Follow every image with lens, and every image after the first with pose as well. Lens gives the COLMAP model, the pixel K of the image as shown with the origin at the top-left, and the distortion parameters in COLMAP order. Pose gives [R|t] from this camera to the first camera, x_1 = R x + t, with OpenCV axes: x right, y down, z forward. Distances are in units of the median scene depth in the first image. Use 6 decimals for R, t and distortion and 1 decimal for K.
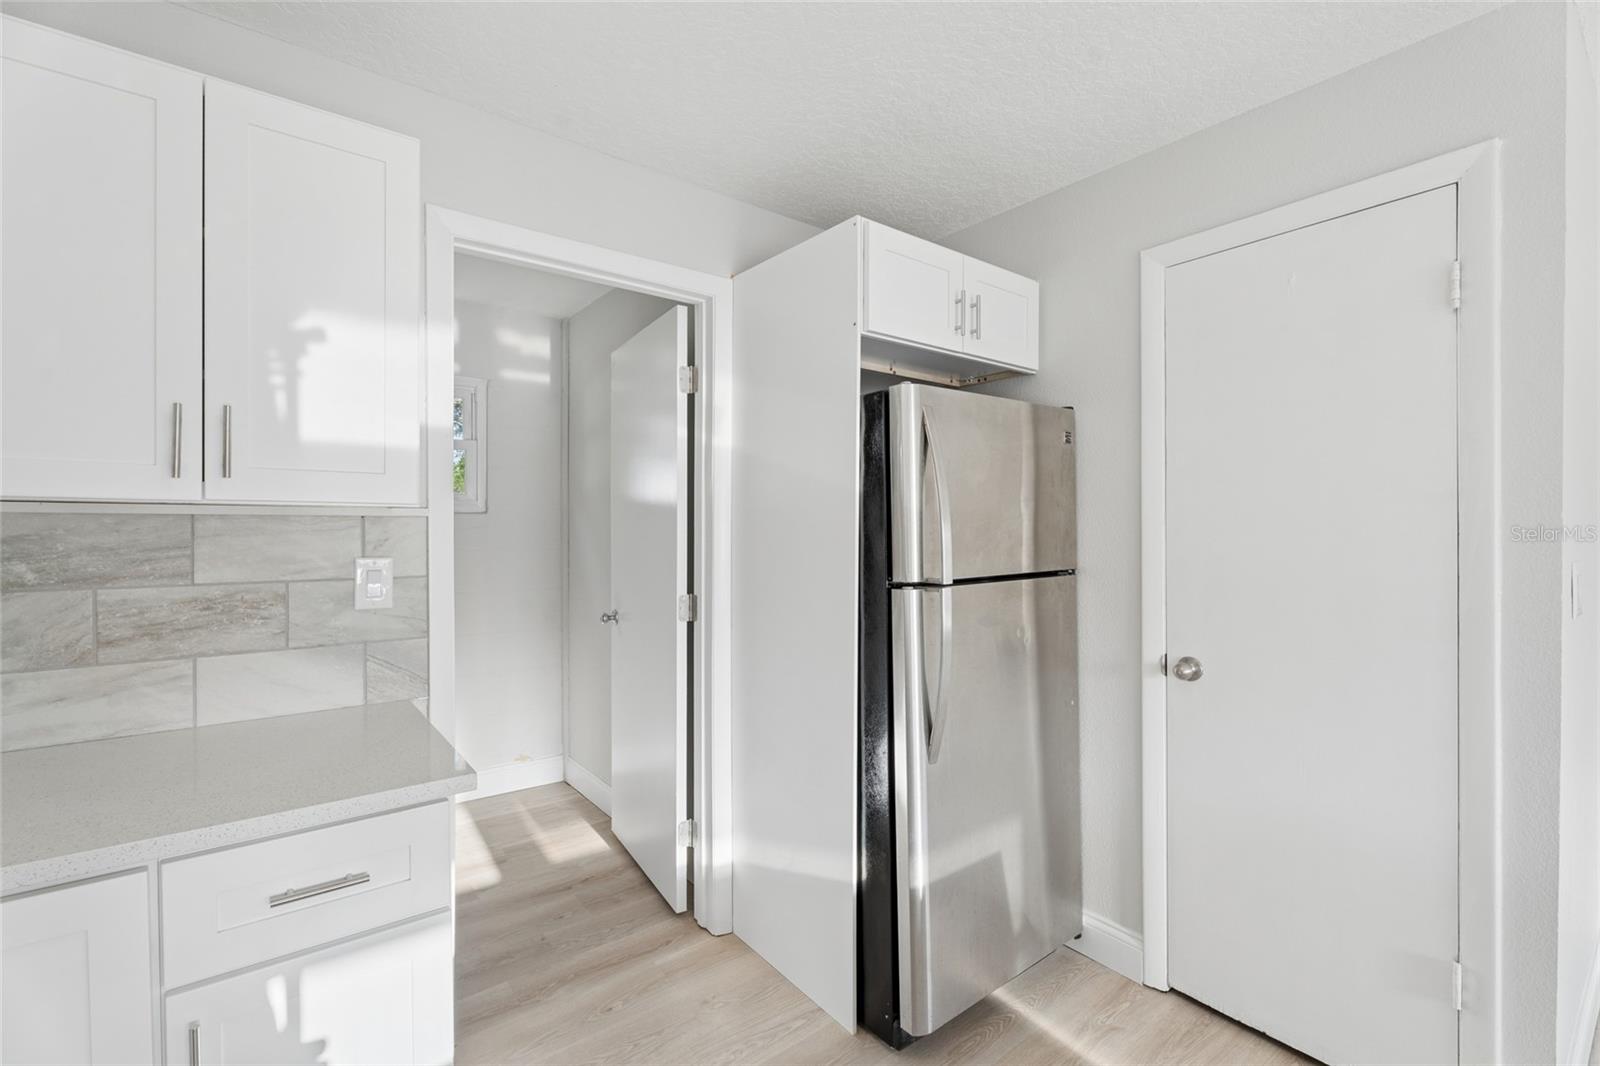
lens RADIAL K [[701.9, 0, 798.1], [0, 701.9, 525.5], [0, 0, 1]] dist [-0.005132, 0.003305]
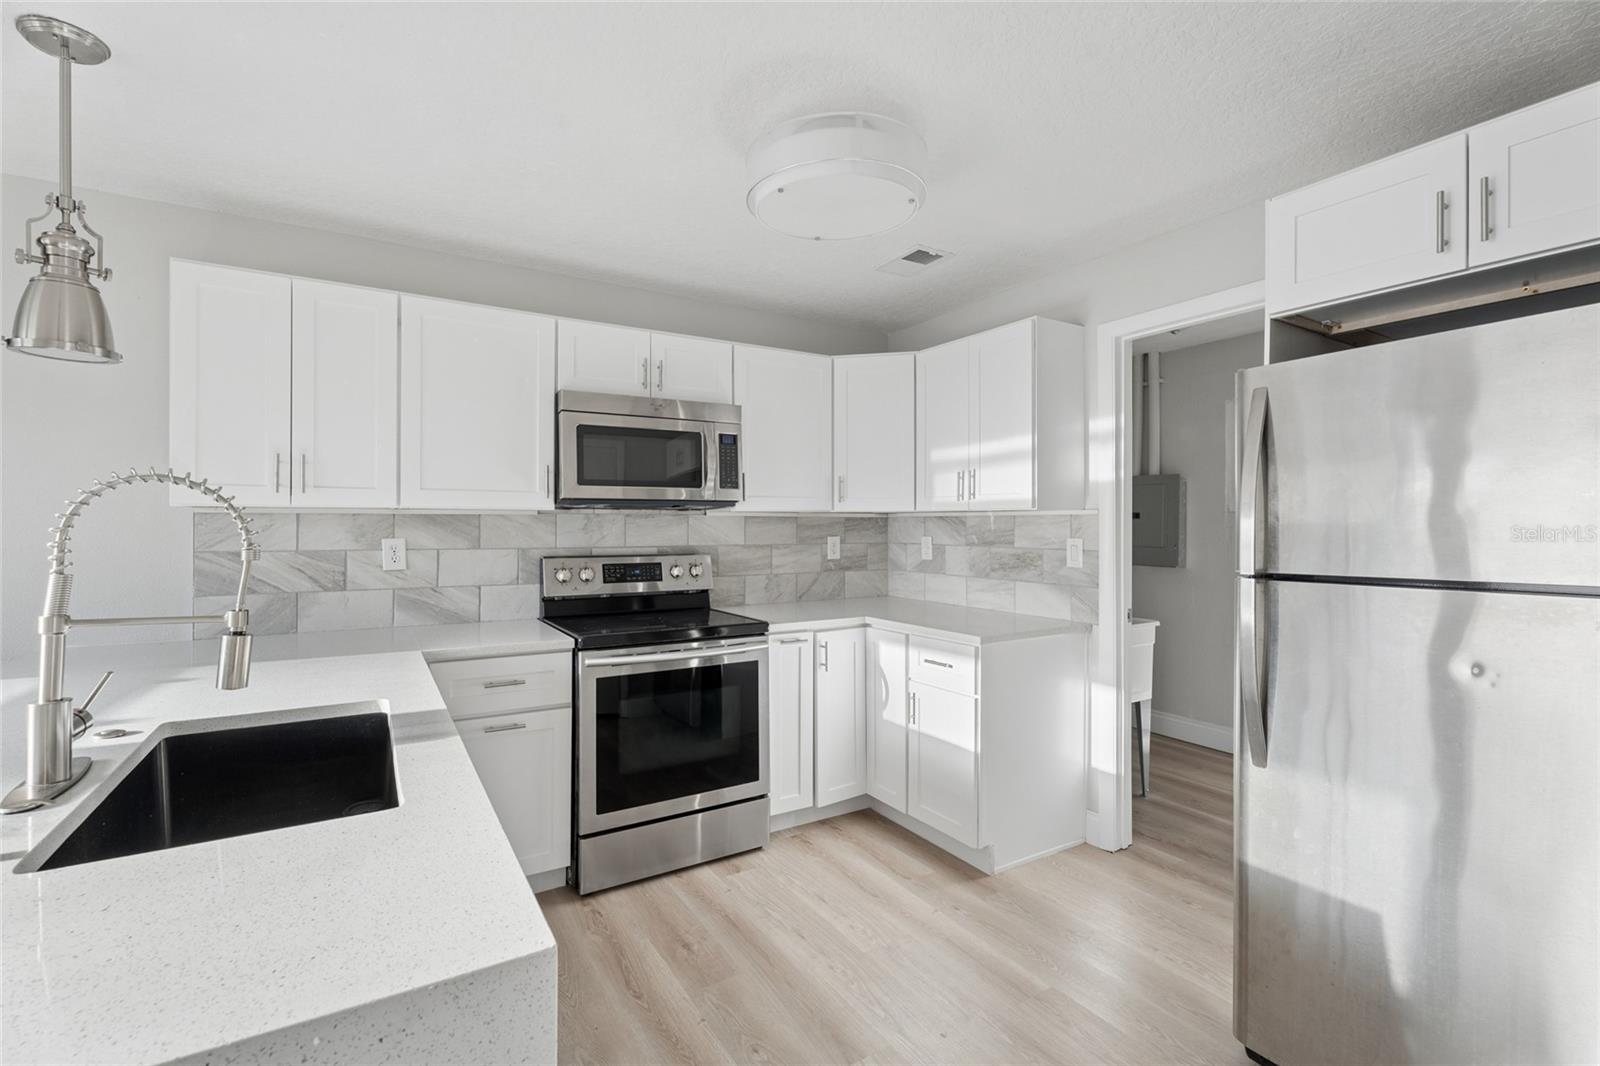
lens RADIAL K [[701.9, 0, 798.1], [0, 701.9, 525.5], [0, 0, 1]] dist [-0.005132, 0.003305]
pose [[-0.108810, -0.002844, -0.994059, 1.363982], [-0.003387, 0.999991, -0.002491, 0.022653], [0.994057, 0.003096, -0.108818, 0.556465]]
